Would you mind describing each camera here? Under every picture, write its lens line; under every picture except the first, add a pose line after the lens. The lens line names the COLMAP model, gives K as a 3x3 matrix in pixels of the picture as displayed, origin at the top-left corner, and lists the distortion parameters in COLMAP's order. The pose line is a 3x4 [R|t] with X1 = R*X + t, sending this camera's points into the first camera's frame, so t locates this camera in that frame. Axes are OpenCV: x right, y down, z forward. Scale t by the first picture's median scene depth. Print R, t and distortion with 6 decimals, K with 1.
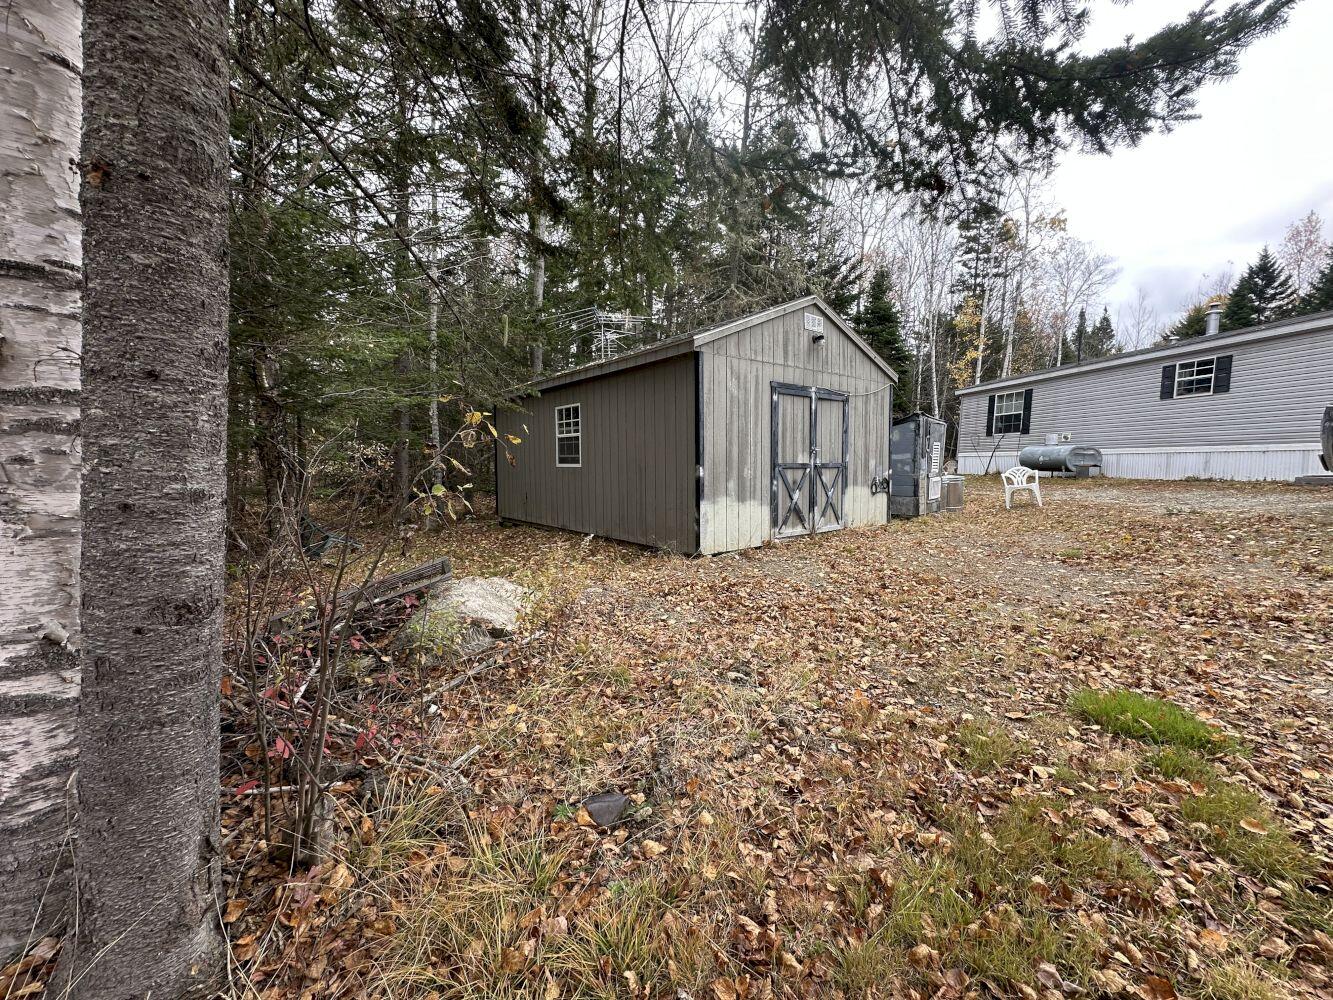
lens RADIAL K [[532.2, 0, 666.5], [0, 532.2, 500.0], [0, 0, 1]] dist [0.000039, -0.000077]
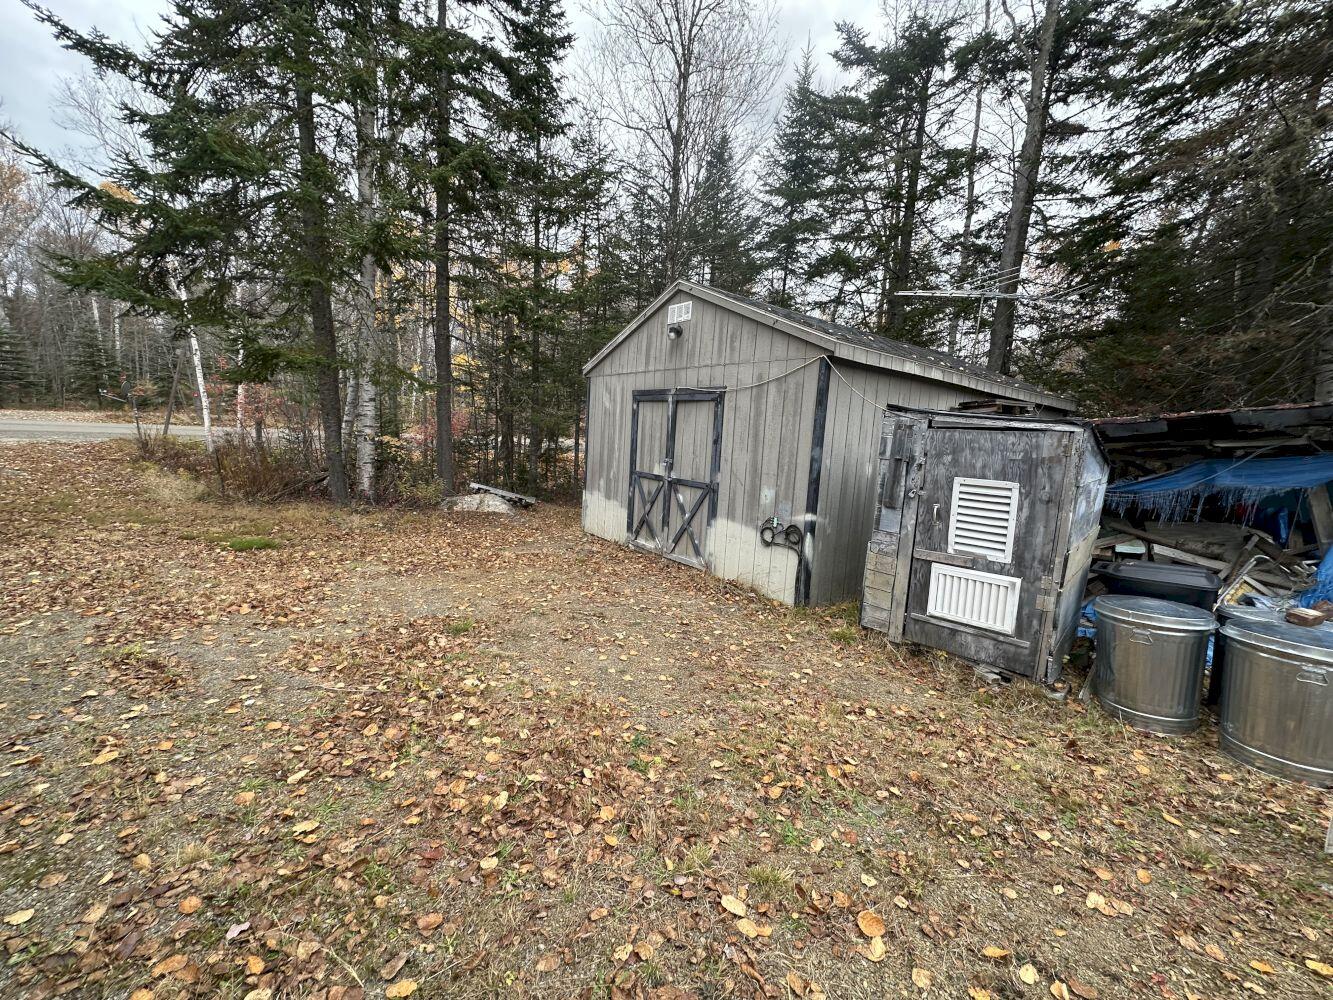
lens RADIAL K [[532.2, 0, 666.5], [0, 532.2, 500.0], [0, 0, 1]] dist [0.000039, -0.000077]
pose [[-0.023804, 0.133336, -0.990785, 0.920958], [-0.125598, 0.982814, 0.135281, -0.120558], [0.991796, 0.127661, -0.006648, 0.813552]]
